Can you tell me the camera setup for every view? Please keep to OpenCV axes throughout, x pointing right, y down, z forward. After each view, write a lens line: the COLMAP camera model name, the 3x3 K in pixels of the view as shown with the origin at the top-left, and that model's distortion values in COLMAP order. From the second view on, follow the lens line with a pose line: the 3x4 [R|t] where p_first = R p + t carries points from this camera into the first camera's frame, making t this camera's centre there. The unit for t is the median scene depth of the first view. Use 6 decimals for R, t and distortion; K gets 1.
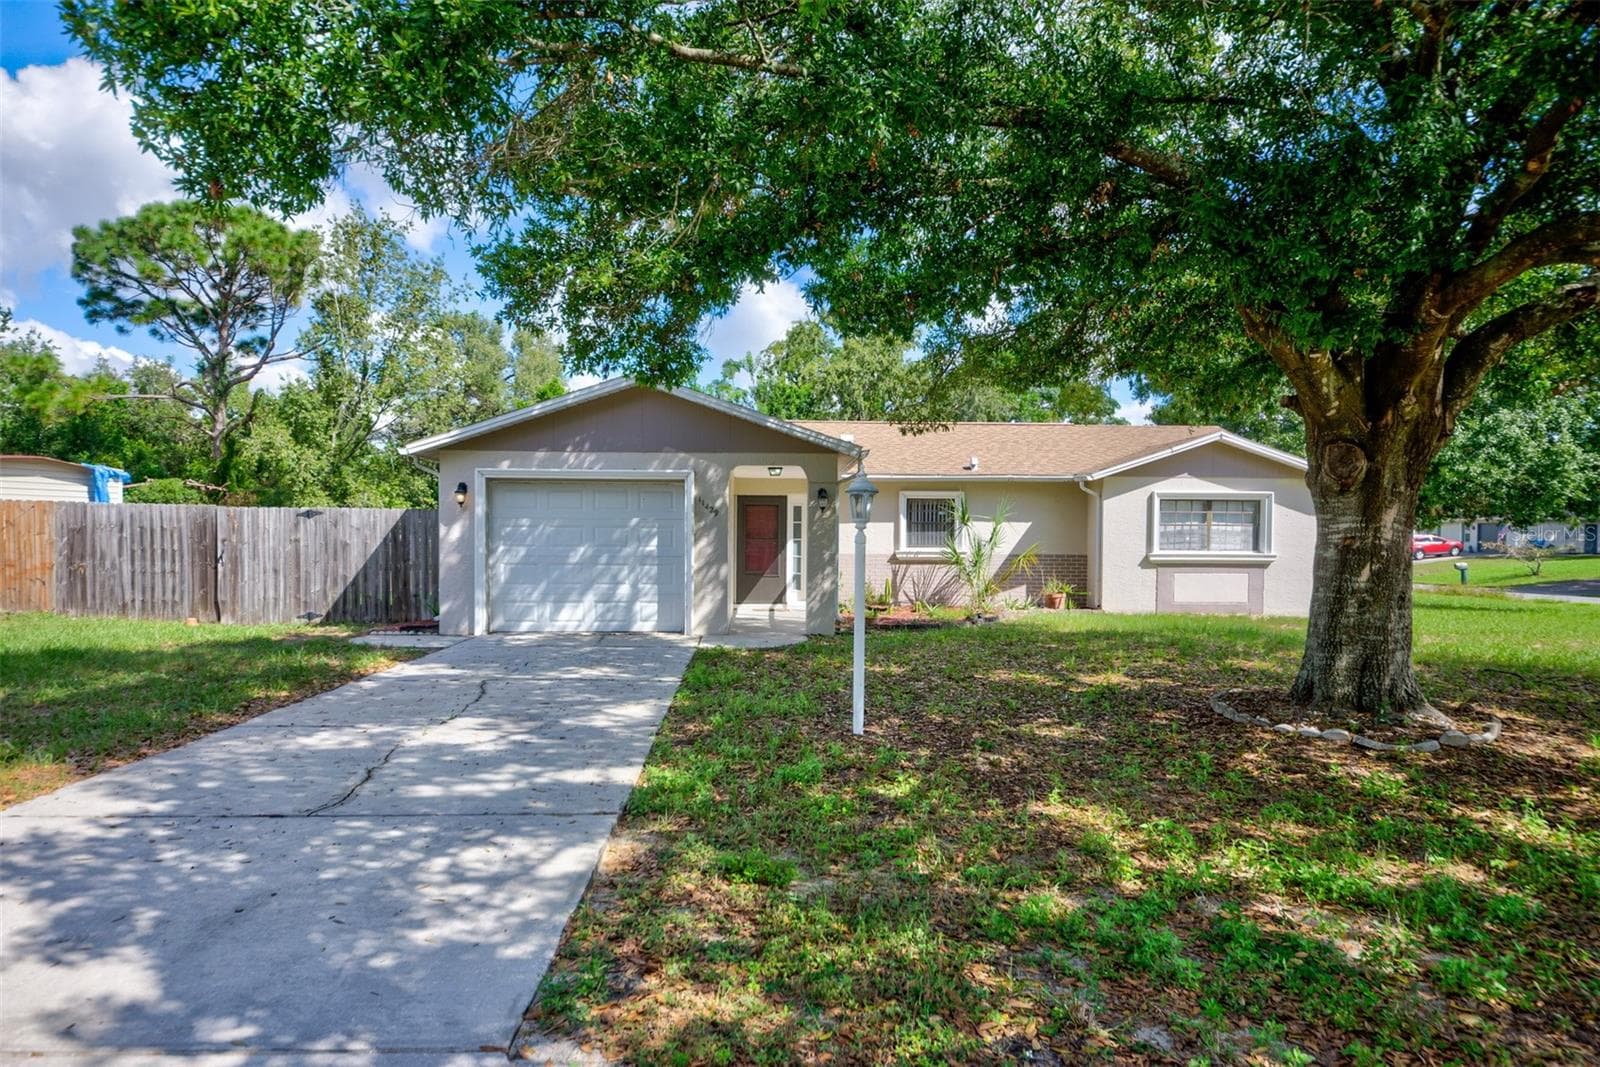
lens RADIAL K [[1077.0, 0, 792.8], [0, 1077.0, 550.0], [0, 0, 1]] dist [0.033609, 0.003228]
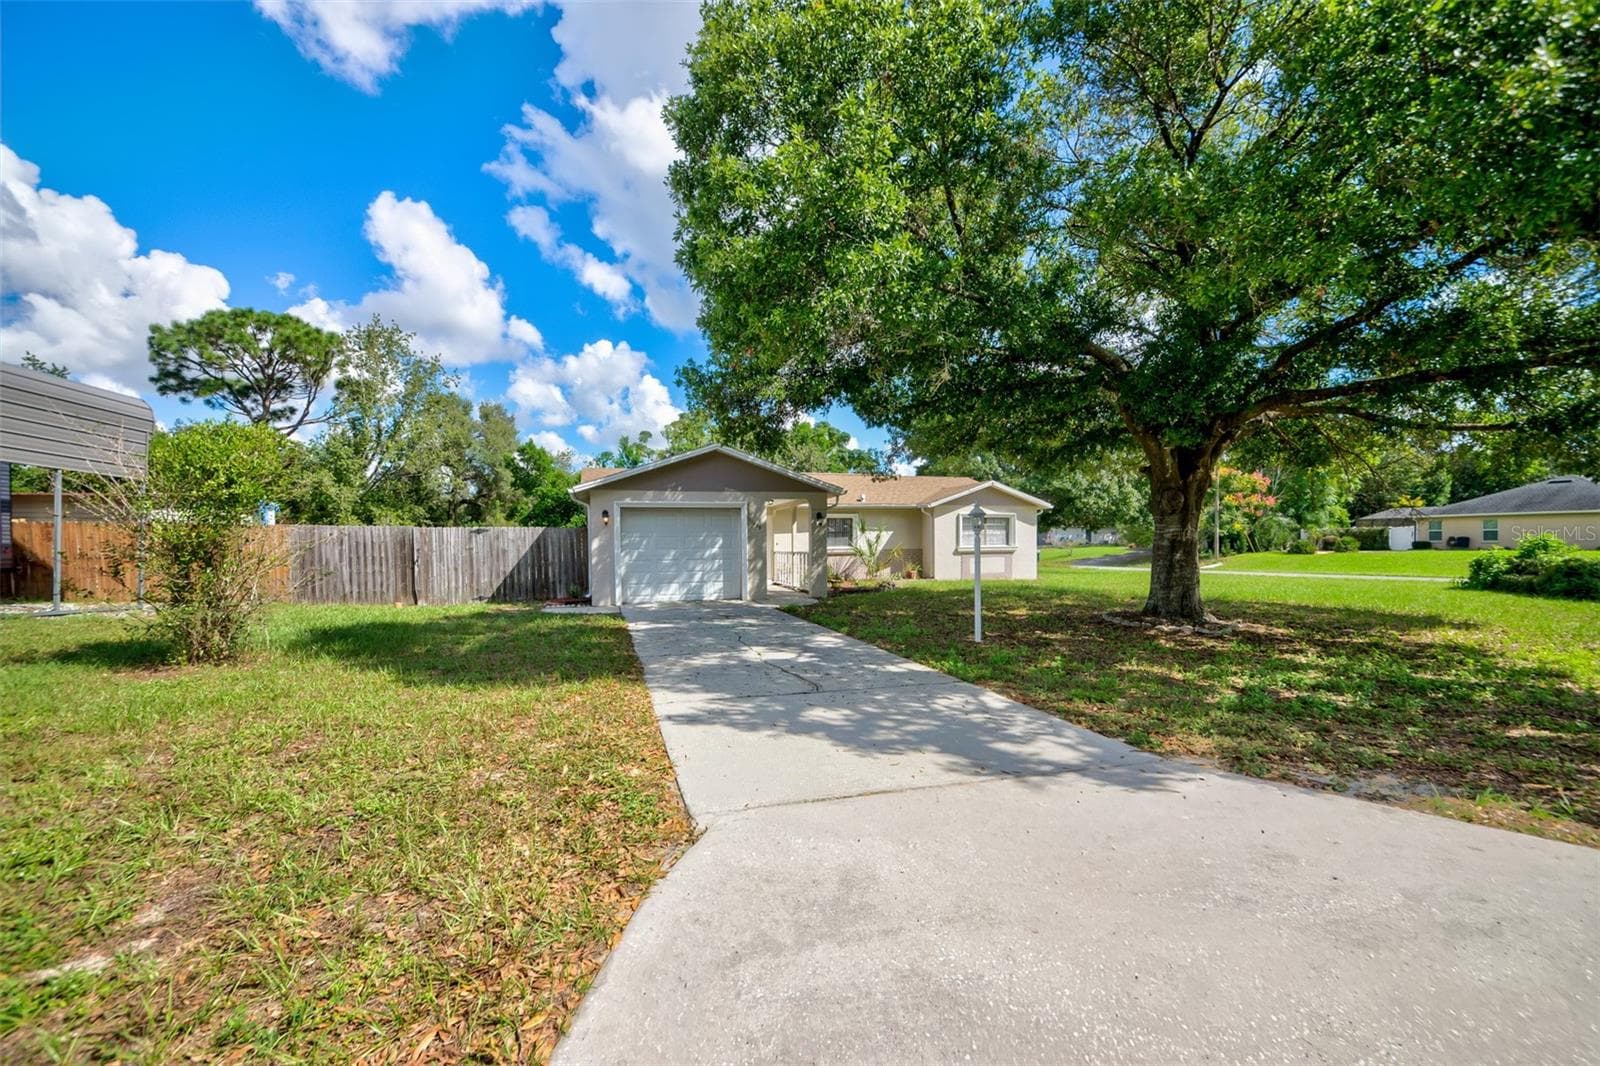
lens RADIAL K [[669.7, 0, 794.3], [0, 669.7, 555.0], [0, 0, 1]] dist [0.017828, -0.015623]
pose [[0.966457, -0.022308, 0.255859, -0.230542], [0.020468, 0.999742, 0.009849, -0.000380], [-0.256013, -0.004282, 0.966664, -0.025421]]
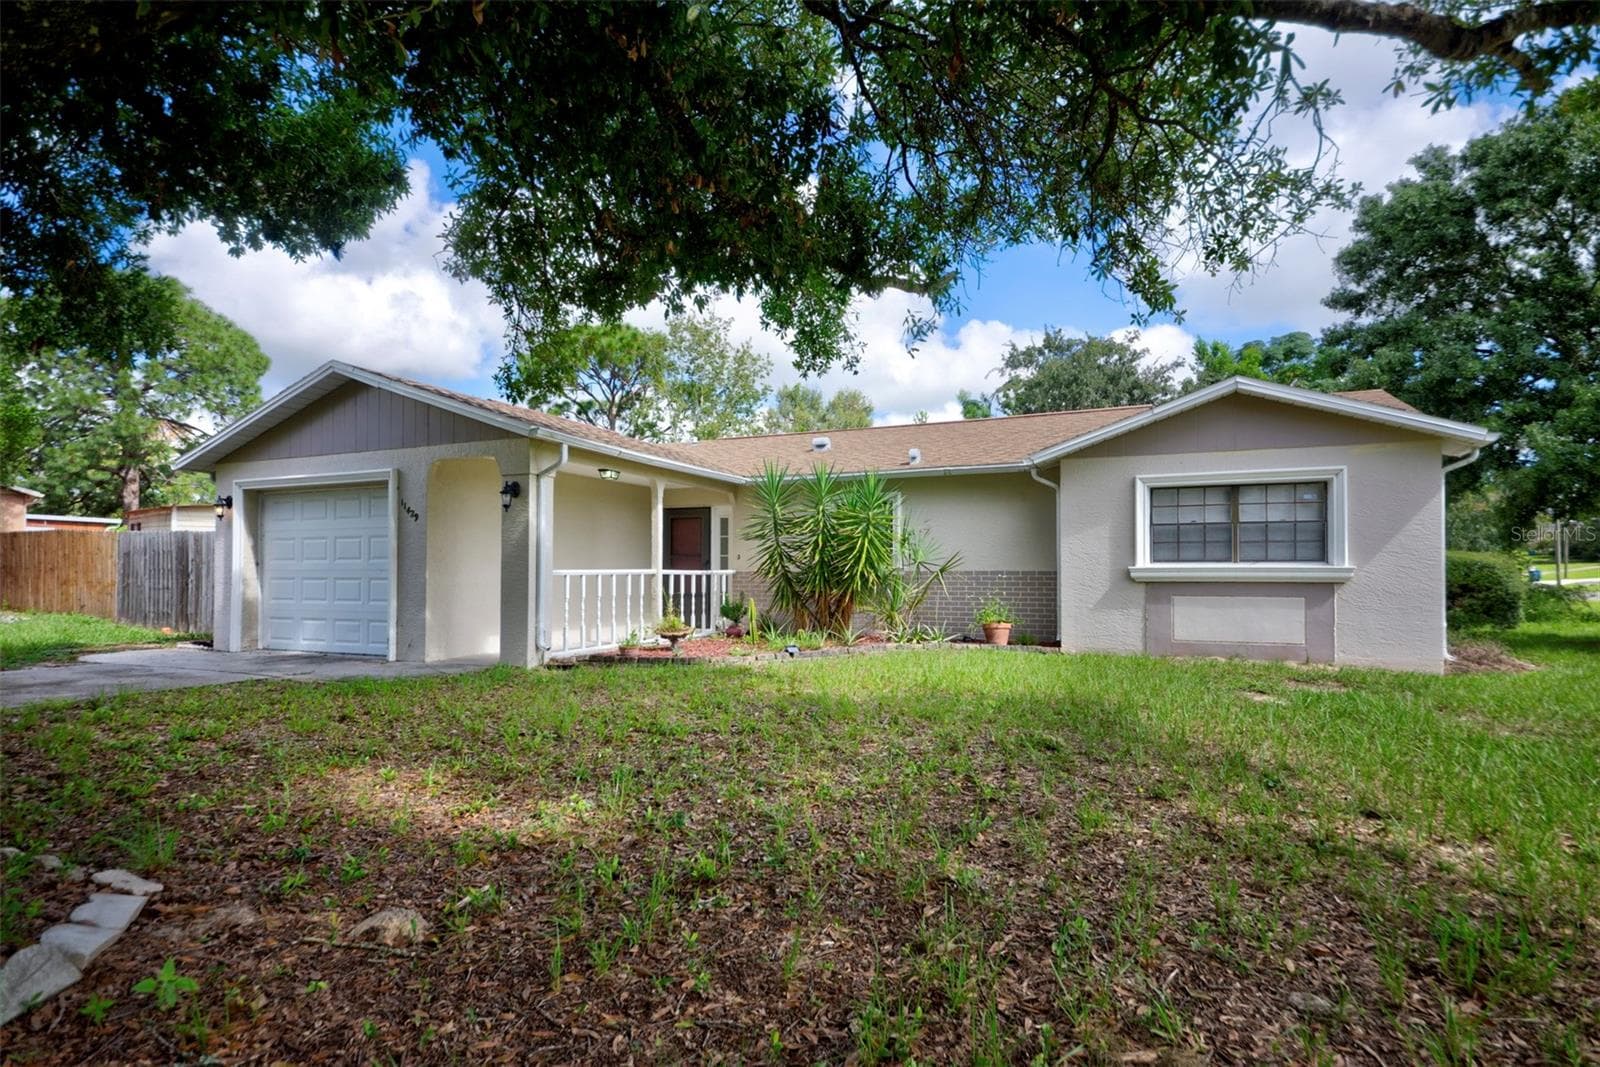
lens RADIAL K [[839.1, 0, 800.0], [0, 839.1, 558.8], [0, 0, 1]] dist [0.040528, -0.036647]
pose [[0.889595, -0.013539, -0.456550, 0.392239], [-0.000662, 0.999521, -0.030930, 0.014714], [0.456750, 0.027818, 0.889160, 0.435987]]
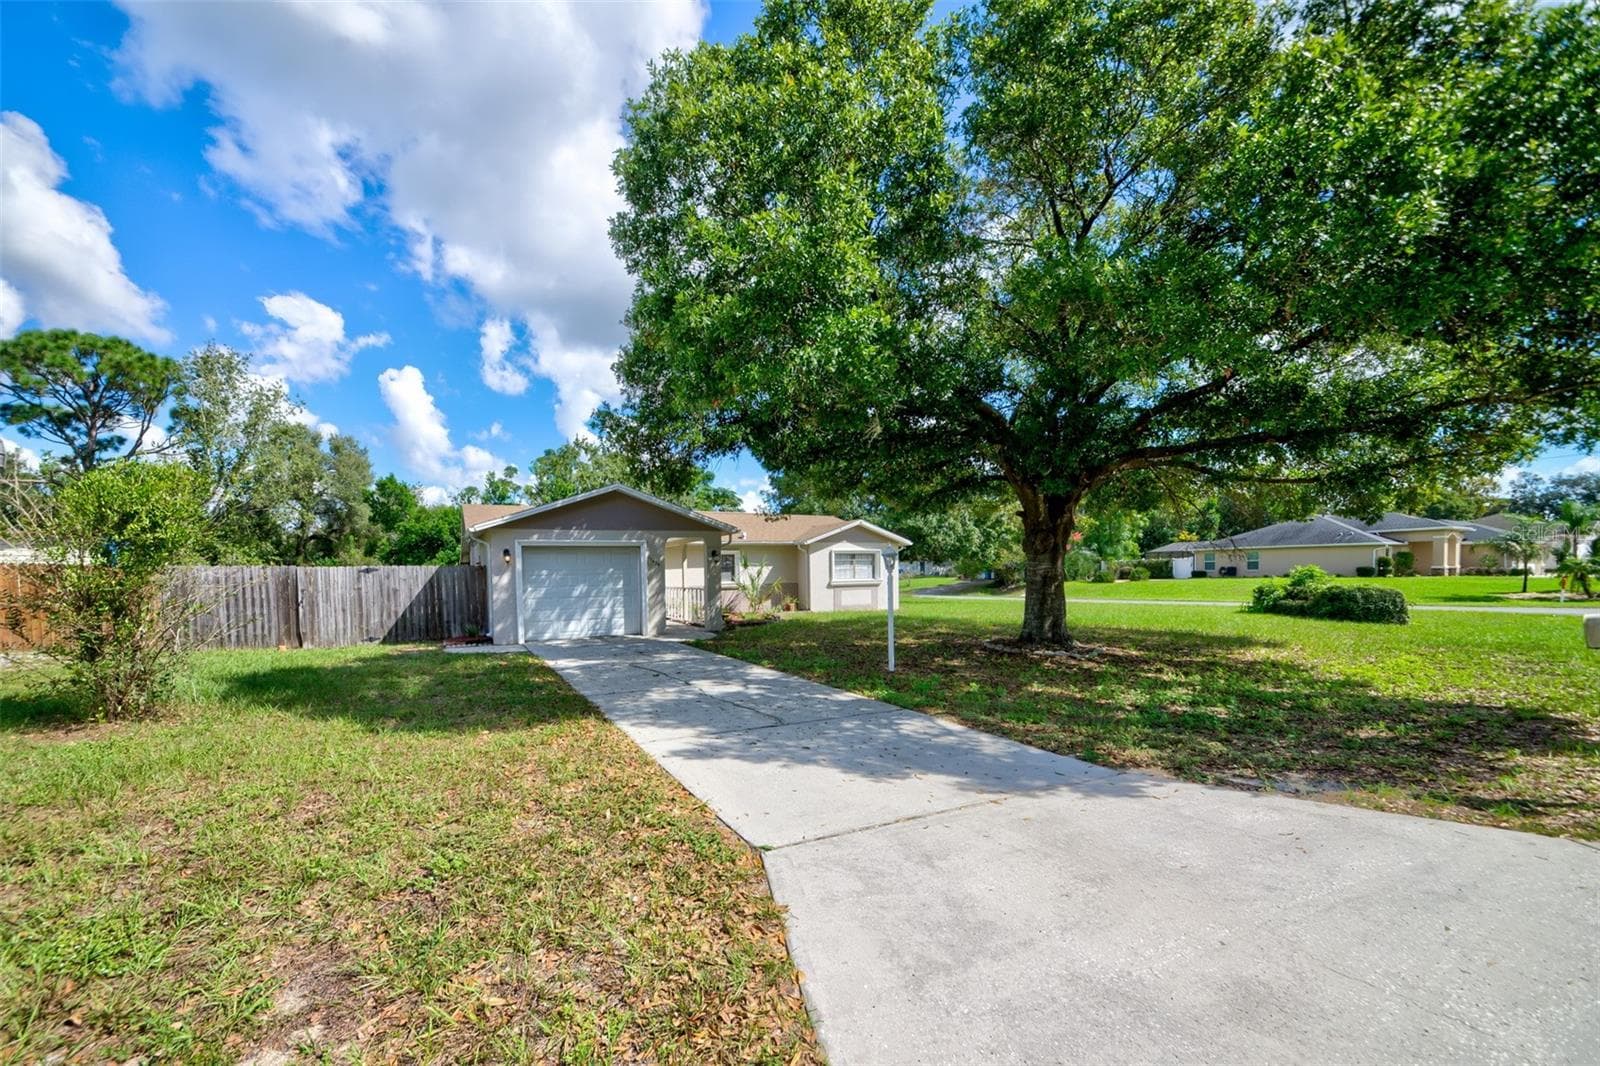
lens RADIAL K [[640.2, 0, 737.4], [0, 640.2, 585.2], [0, 0, 1]] dist [0.009207, -0.012364]
pose [[0.919245, -0.032185, 0.392369, -0.289997], [0.030104, 0.999481, 0.011456, -0.007371], [-0.392534, 0.001281, 0.919736, -0.009246]]
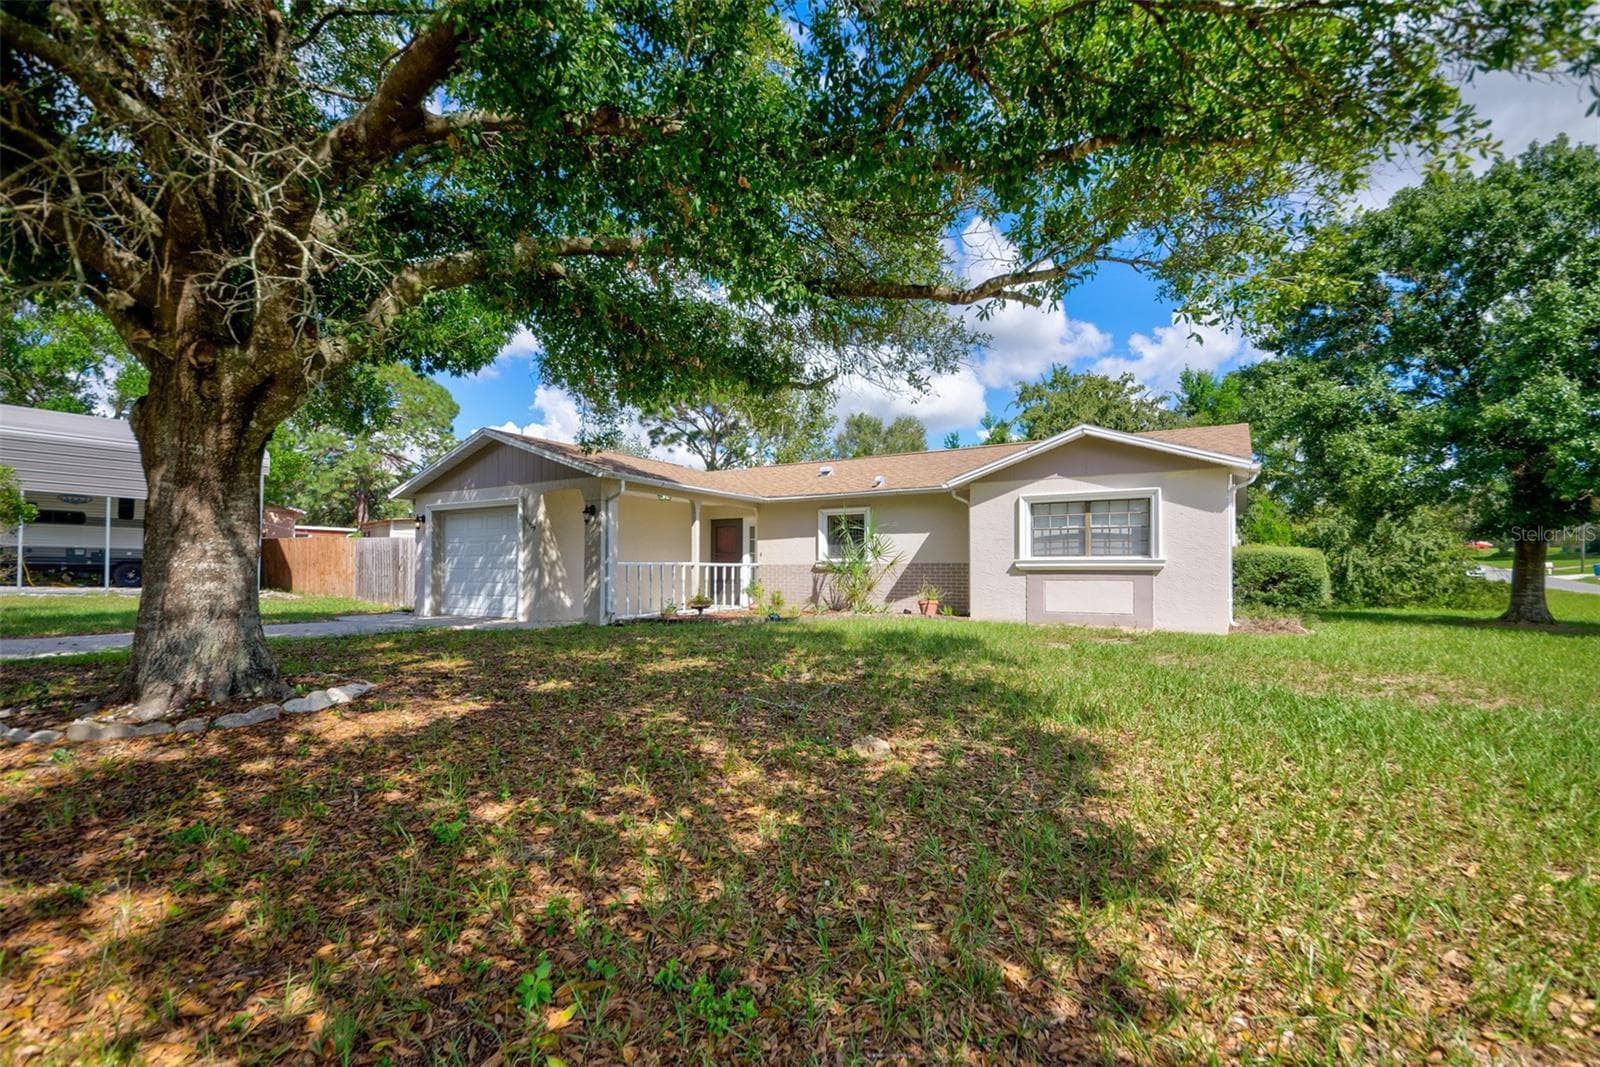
lens RADIAL K [[717.3, 0, 800.3], [0, 717.3, 556.5], [0, 0, 1]] dist [0.035840, -0.031793]
pose [[0.826417, -0.015757, -0.562838, 0.538941], [-0.002403, 0.999501, -0.031510, 0.021038], [0.563053, 0.027393, 0.825967, 0.367290]]
